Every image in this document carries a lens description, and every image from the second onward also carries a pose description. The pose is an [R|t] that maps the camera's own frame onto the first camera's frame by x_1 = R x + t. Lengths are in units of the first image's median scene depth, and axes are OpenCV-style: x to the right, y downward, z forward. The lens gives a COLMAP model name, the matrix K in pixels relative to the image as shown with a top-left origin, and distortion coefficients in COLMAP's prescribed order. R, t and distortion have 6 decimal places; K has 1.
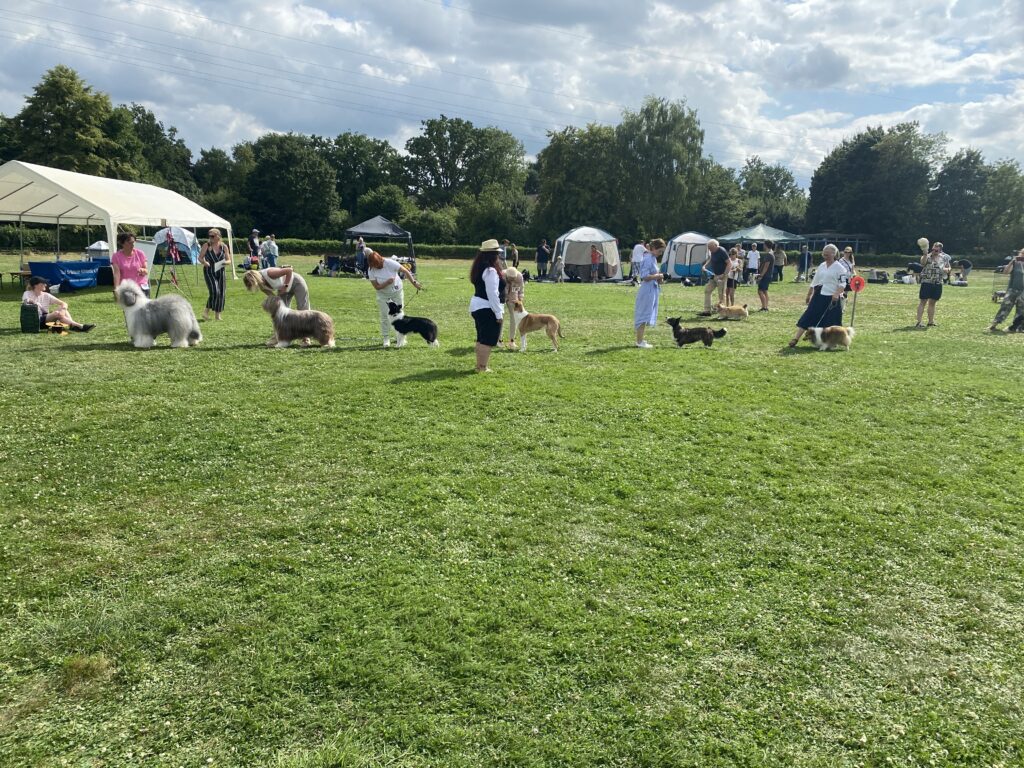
lens RADIAL K [[779.4, 0, 509.9], [0, 779.4, 380.4], [0, 0, 1]] dist [0.031549, -0.039340]
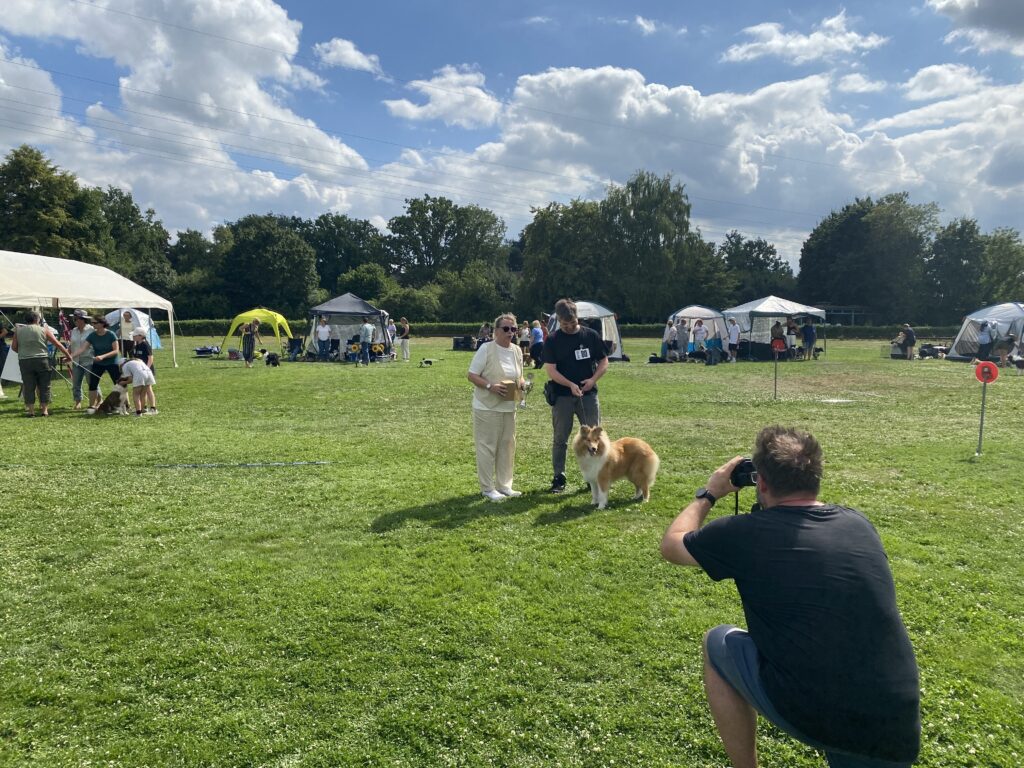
lens RADIAL K [[779.4, 0, 508.7], [0, 779.4, 388.3], [0, 0, 1]] dist [0.031549, -0.039340]
pose [[0.999723, -0.016376, 0.016903, -0.001369], [0.017779, 0.996094, -0.086485, -0.031684], [-0.015420, 0.086762, 0.996110, 0.174749]]
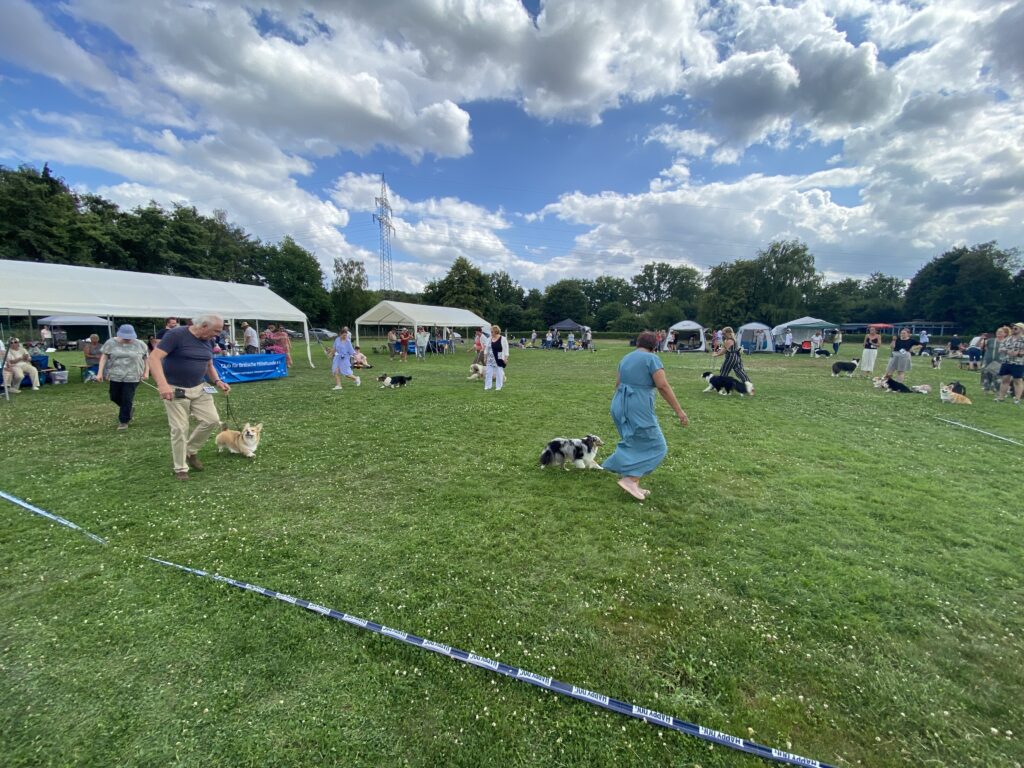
lens RADIAL K [[419.9, 0, 517.7], [0, 419.9, 377.3], [0, 0, 1]] dist [0.038019, -0.000056]
pose [[0.911361, 0.028496, -0.410620, 0.234821], [-0.056873, 0.996750, -0.057056, 0.007401], [0.407659, 0.075352, 0.910020, -0.009727]]
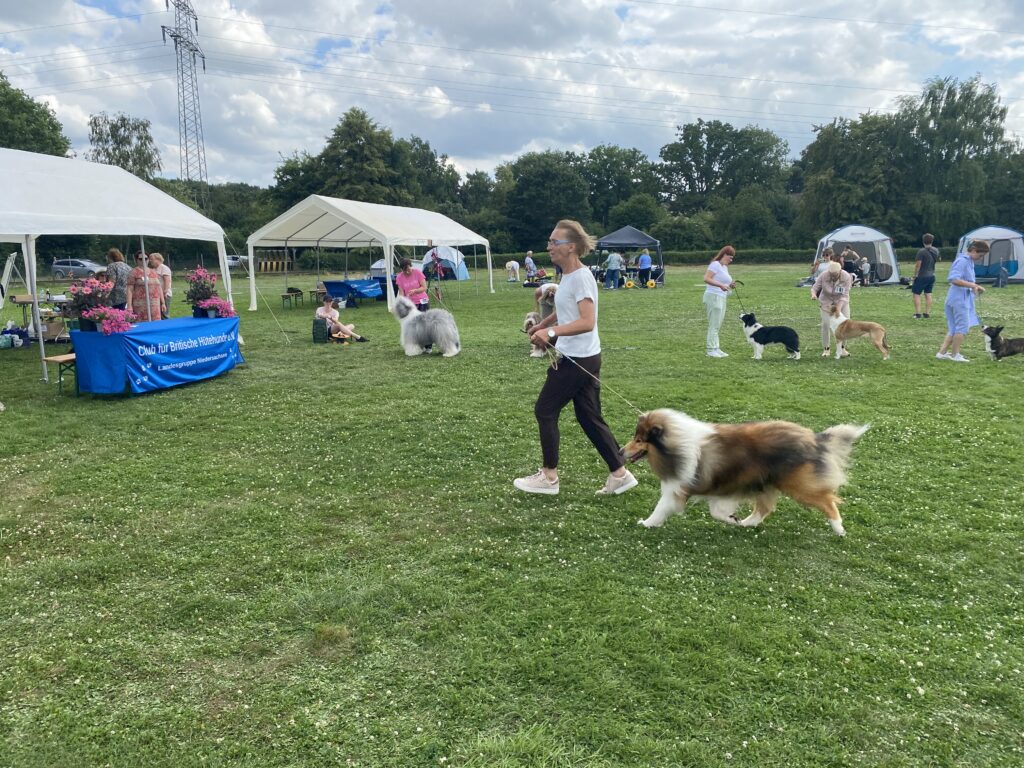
lens RADIAL K [[779.4, 0, 496.5], [0, 779.4, 381.5], [0, 0, 1]] dist [0.031549, -0.039340]
pose [[0.944562, 0.016344, -0.327927, 0.007616], [-0.019691, 0.999782, -0.006889, -0.000442], [0.327743, 0.012964, 0.944678, -0.001936]]
